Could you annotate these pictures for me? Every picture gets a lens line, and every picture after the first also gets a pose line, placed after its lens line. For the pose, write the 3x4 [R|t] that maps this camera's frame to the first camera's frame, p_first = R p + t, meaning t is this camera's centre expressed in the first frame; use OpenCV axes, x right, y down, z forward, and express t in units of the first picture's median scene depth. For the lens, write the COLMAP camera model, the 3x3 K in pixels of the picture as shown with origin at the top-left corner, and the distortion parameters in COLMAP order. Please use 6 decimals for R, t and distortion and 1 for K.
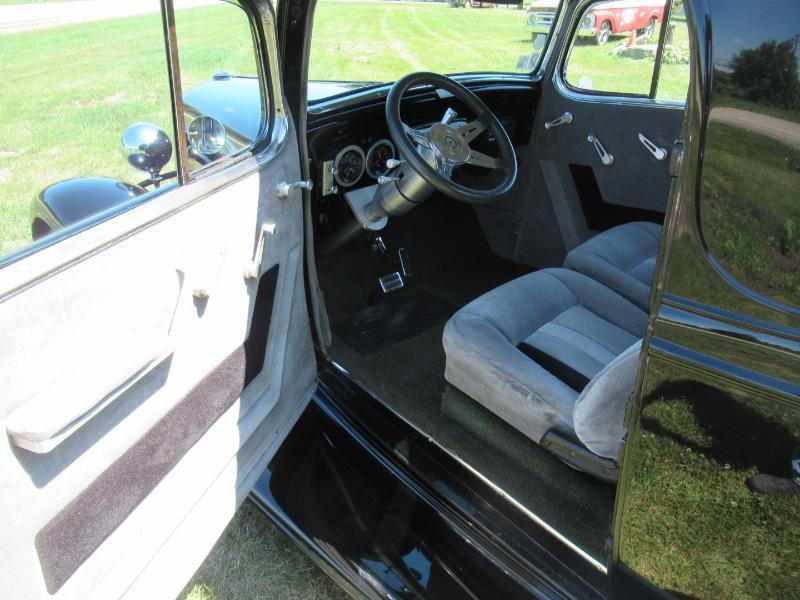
lens RADIAL K [[593.4, 0, 401.9], [0, 593.4, 298.9], [0, 0, 1]] dist [-0.004399, -0.008067]
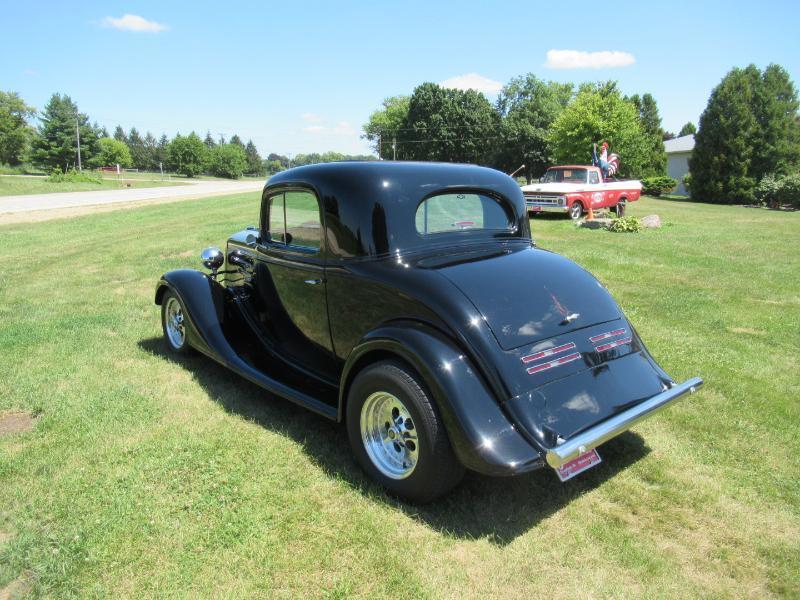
lens RADIAL K [[593.4, 0, 400.4], [0, 593.4, 297.7], [0, 0, 1]] dist [-0.004399, -0.008067]
pose [[0.997667, 0.006017, -0.068008, 0.075089], [-0.024480, 0.961403, -0.274051, 0.086683], [0.063734, 0.275077, 0.959307, -0.185991]]
